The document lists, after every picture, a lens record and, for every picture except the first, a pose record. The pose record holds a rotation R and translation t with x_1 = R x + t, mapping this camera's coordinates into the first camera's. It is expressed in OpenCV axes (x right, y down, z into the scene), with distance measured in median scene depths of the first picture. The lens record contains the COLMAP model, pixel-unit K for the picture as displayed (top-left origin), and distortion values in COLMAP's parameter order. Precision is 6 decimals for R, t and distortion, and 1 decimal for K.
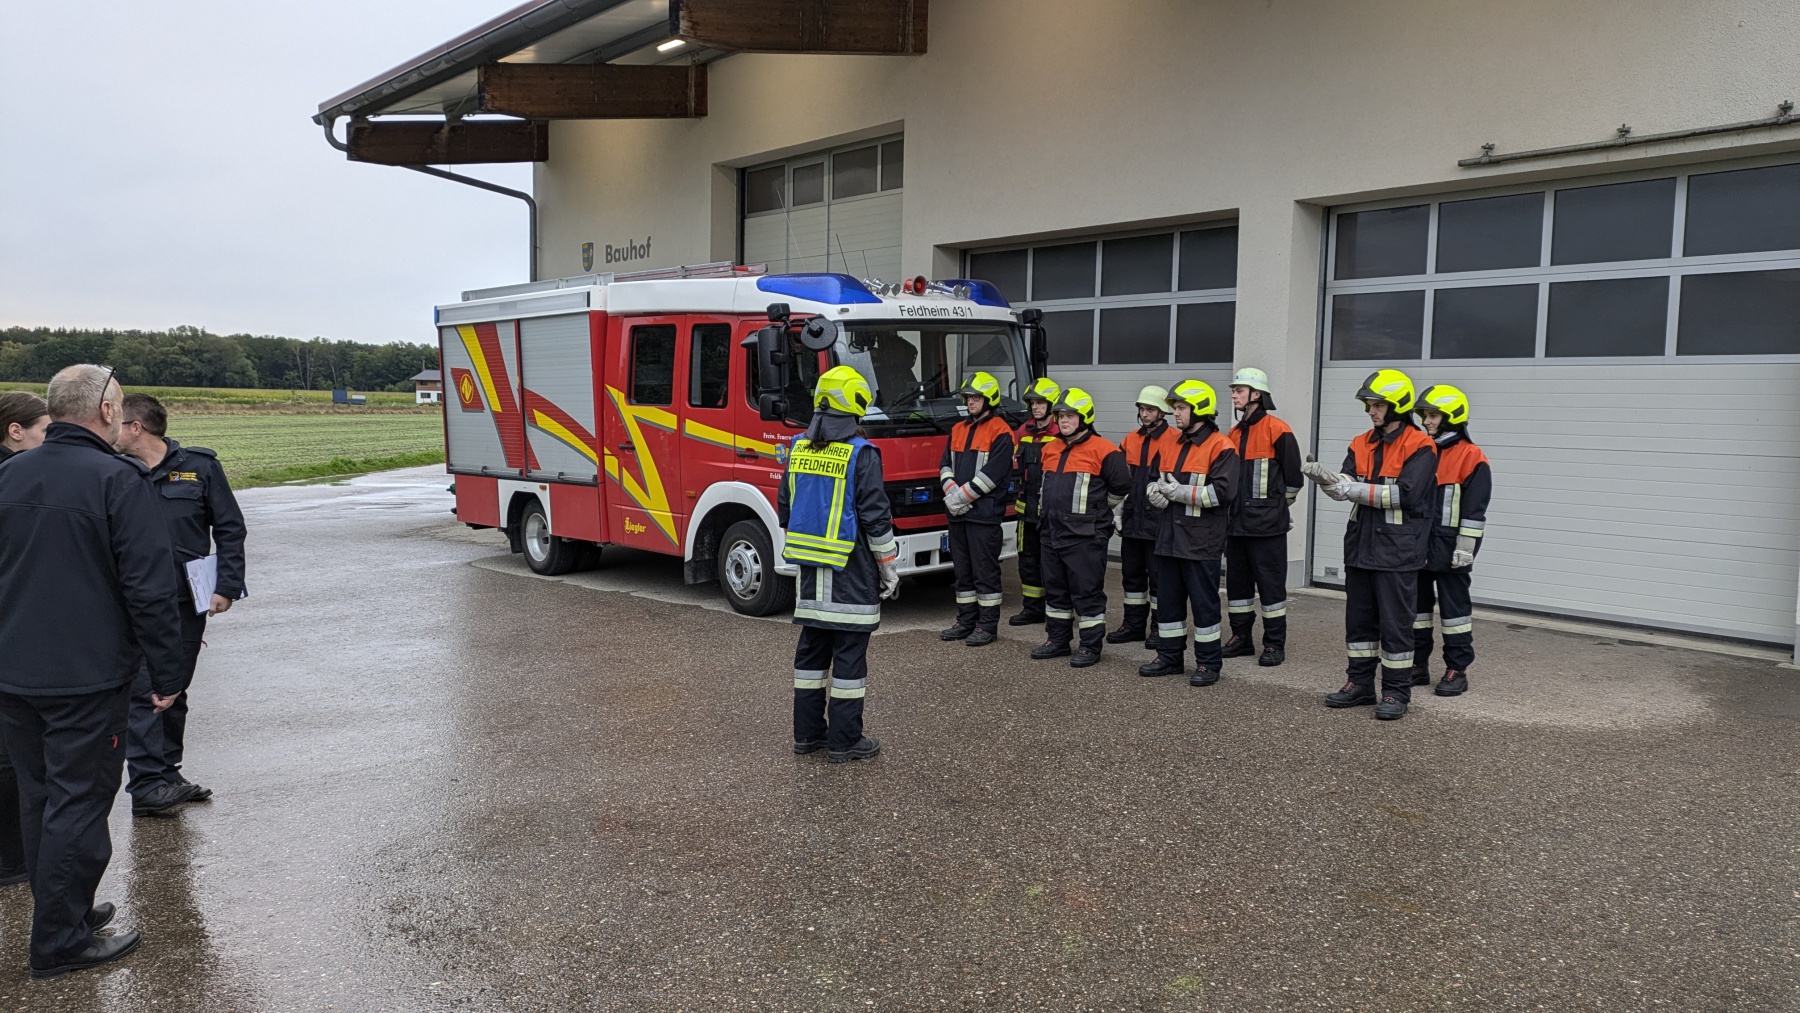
lens RADIAL K [[1339.7, 0, 907.6], [0, 1339.7, 496.9], [0, 0, 1]] dist [0.074037, -0.085204]
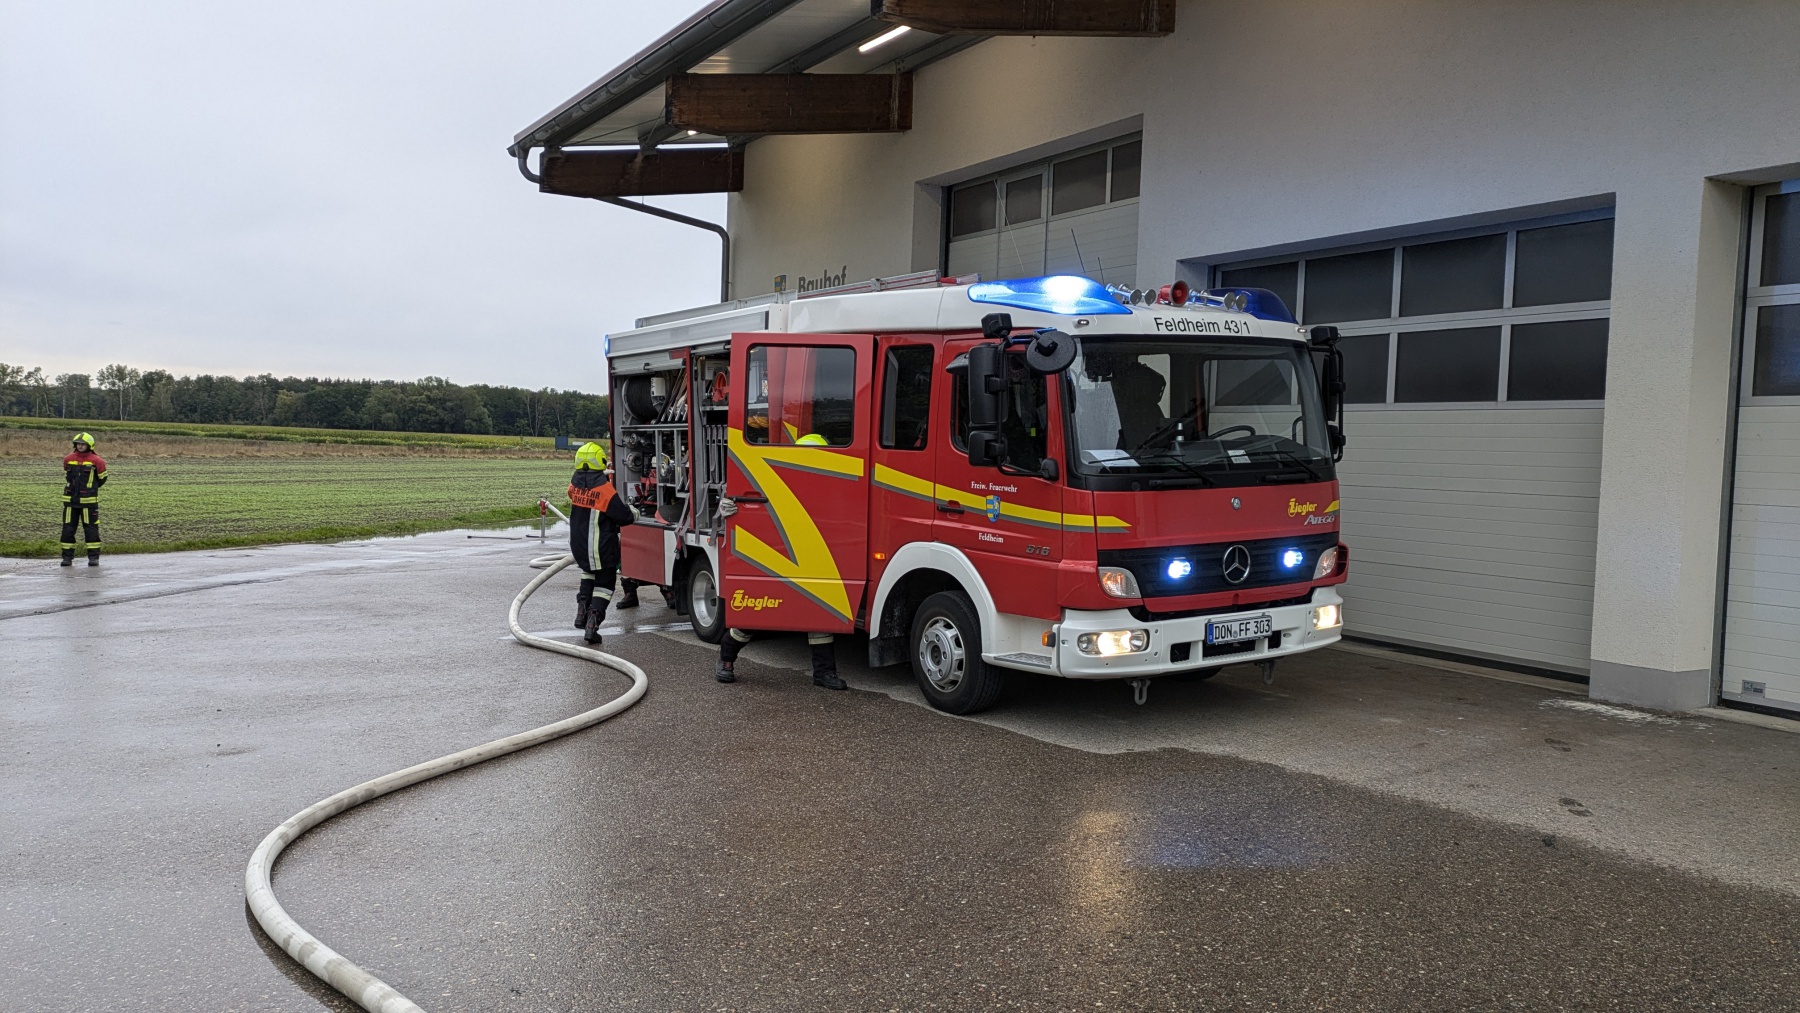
lens RADIAL K [[1342.3, 0, 853.4], [0, 1342.3, 509.9], [0, 0, 1]] dist [0.081422, -0.086701]
pose [[0.982952, 0.020907, -0.182670, -0.029863], [-0.026082, 0.999322, -0.025970, -0.008522], [0.182003, 0.030291, 0.982831, 0.204394]]
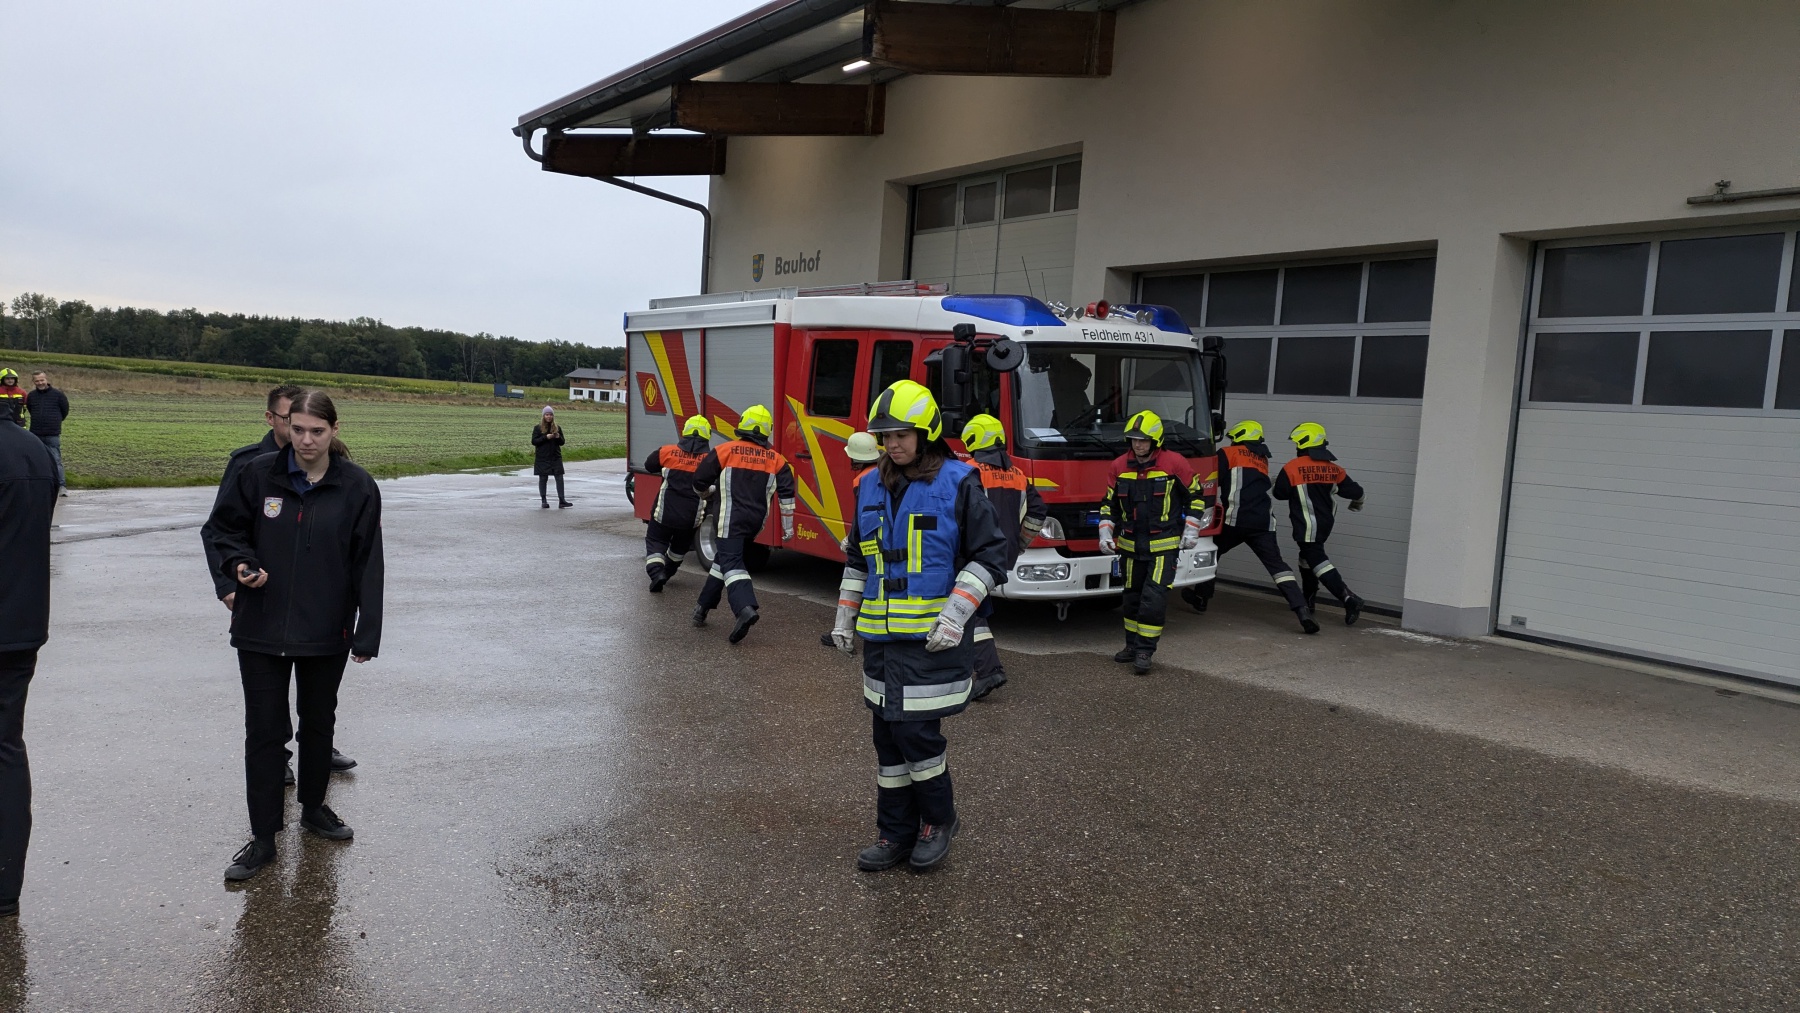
lens RADIAL K [[1339.8, 0, 864.0], [0, 1339.8, 506.3], [0, 0, 1]] dist [0.073644, -0.079549]
pose [[0.990309, 0.053563, -0.128134, -0.030029], [-0.053894, 0.998546, 0.000883, -0.001847], [0.127995, 0.006032, 0.991757, -0.019406]]
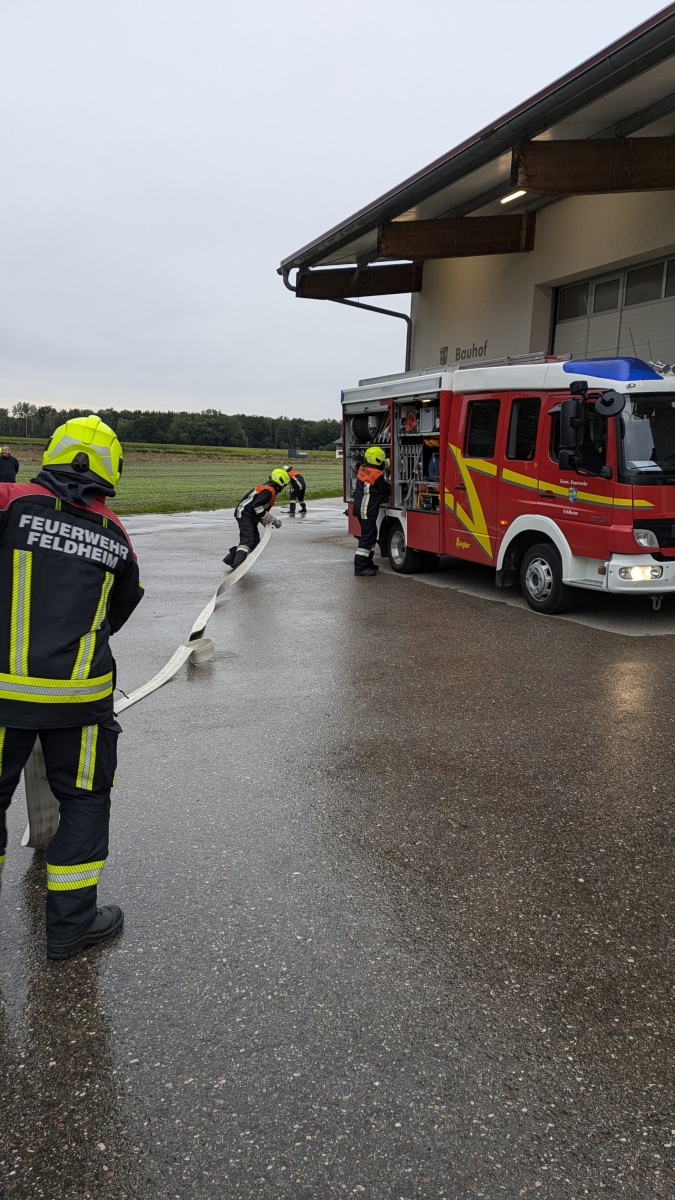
lens RADIAL K [[892.0, 0, 328.2], [0, 892.0, 582.6], [0, 0, 1]] dist [0.077458, -0.086189]
pose [[0.936932, 0.065453, -0.343327, -0.009134], [-0.042578, 0.996367, 0.073755, -0.000820], [0.346907, -0.054486, 0.936315, 0.064927]]
